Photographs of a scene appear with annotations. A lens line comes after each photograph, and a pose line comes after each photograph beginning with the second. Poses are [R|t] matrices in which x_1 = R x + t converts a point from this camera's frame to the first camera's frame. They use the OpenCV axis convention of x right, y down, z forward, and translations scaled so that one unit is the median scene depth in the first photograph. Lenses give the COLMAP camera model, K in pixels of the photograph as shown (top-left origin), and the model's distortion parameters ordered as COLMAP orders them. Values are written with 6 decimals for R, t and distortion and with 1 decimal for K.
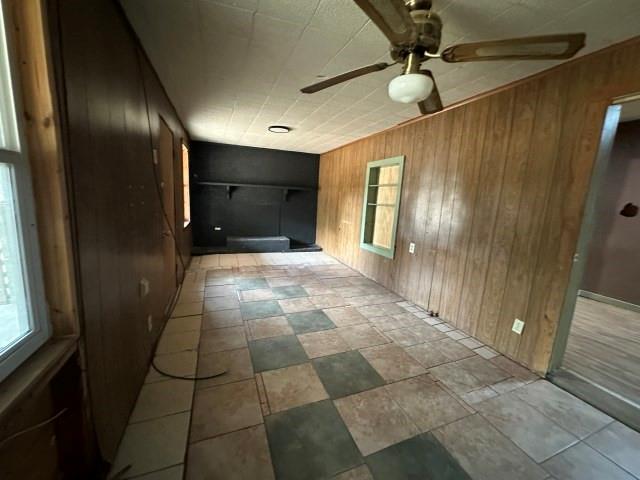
lens RADIAL K [[257.4, 0, 321.4], [0, 257.4, 242.2], [0, 0, 1]] dist [-0.004021, 0.001394]
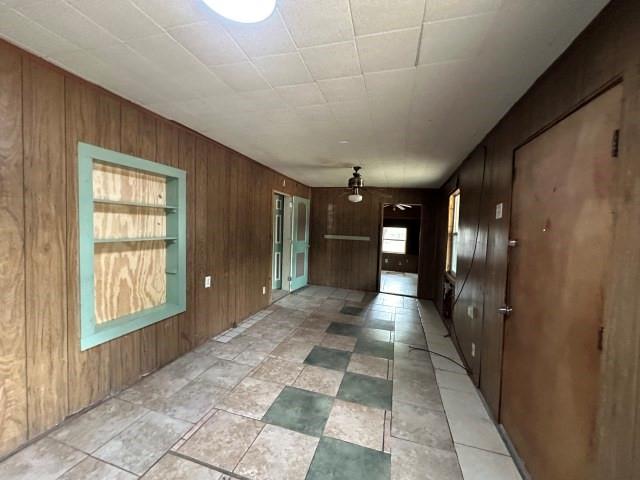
lens RADIAL K [[257.4, 0, 319.9], [0, 257.4, 236.7], [0, 0, 1]] dist [-0.004021, 0.001394]
pose [[-0.773830, -0.112874, 0.623254, -0.545607], [0.023681, 0.978149, 0.206550, -0.341375], [-0.632950, 0.174594, -0.754249, 1.558793]]
